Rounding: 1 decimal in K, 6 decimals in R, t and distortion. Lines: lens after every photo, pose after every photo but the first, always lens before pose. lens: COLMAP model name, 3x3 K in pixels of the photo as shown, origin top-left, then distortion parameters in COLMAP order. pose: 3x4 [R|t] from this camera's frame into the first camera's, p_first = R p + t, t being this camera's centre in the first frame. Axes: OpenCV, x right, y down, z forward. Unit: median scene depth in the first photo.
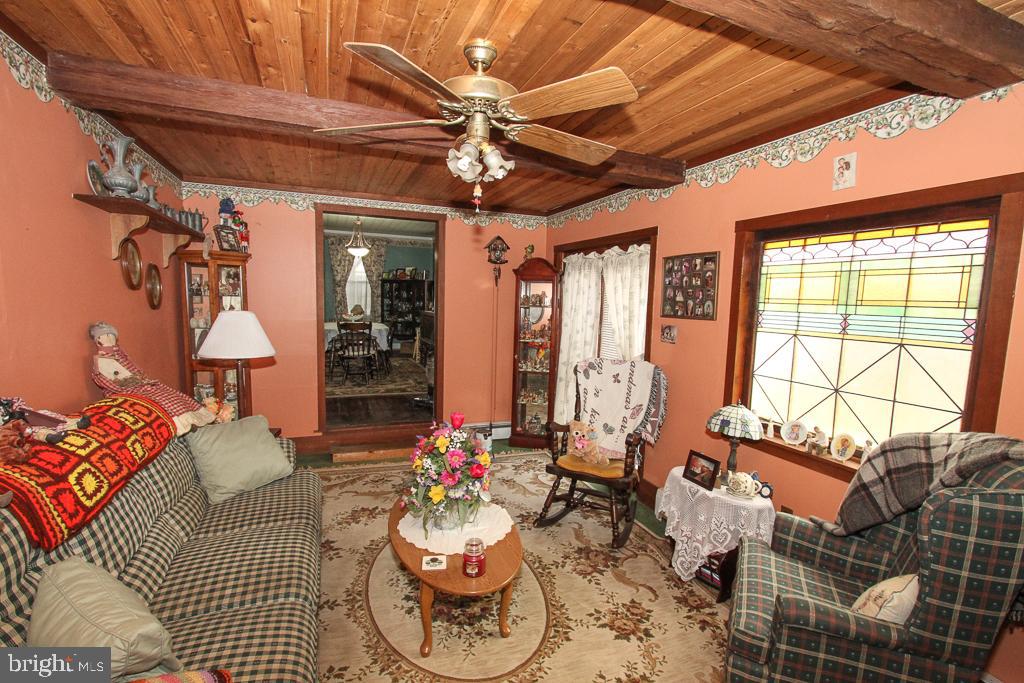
lens RADIAL K [[469.2, 0, 512.1], [0, 469.2, 338.2], [0, 0, 1]] dist [-0.017940, 0.002497]
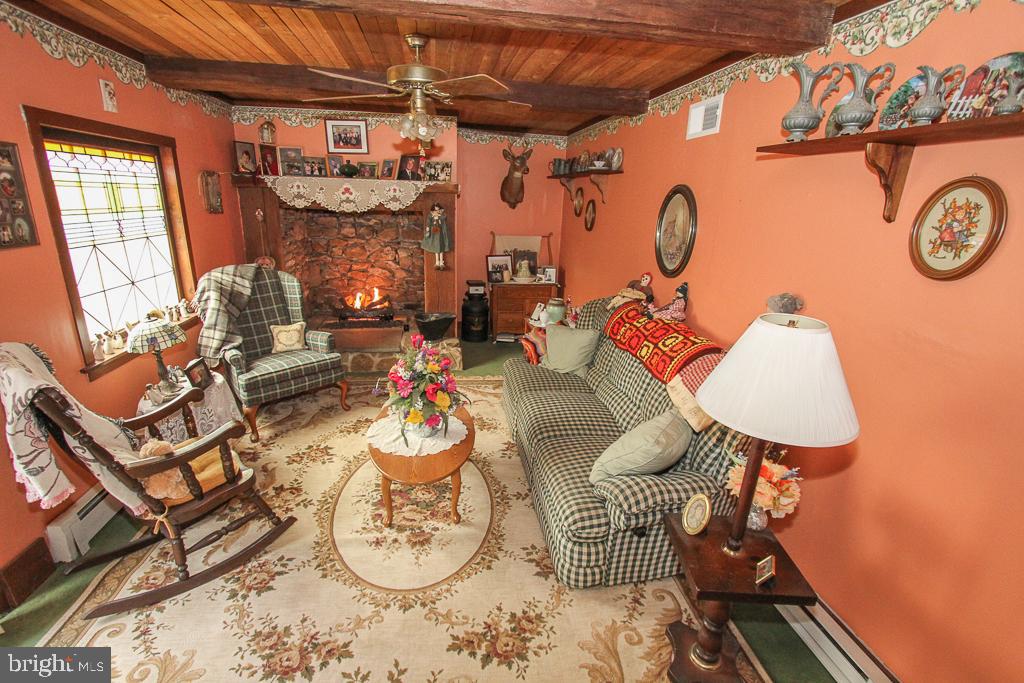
lens RADIAL K [[469.2, 0, 506.4], [0, 469.2, 347.3], [0, 0, 1]] dist [-0.017940, 0.002497]
pose [[-0.970850, -0.101594, 0.217090, -0.534401], [-0.008463, 0.919691, 0.392551, -0.214867], [-0.239537, 0.379271, -0.893743, 1.837077]]
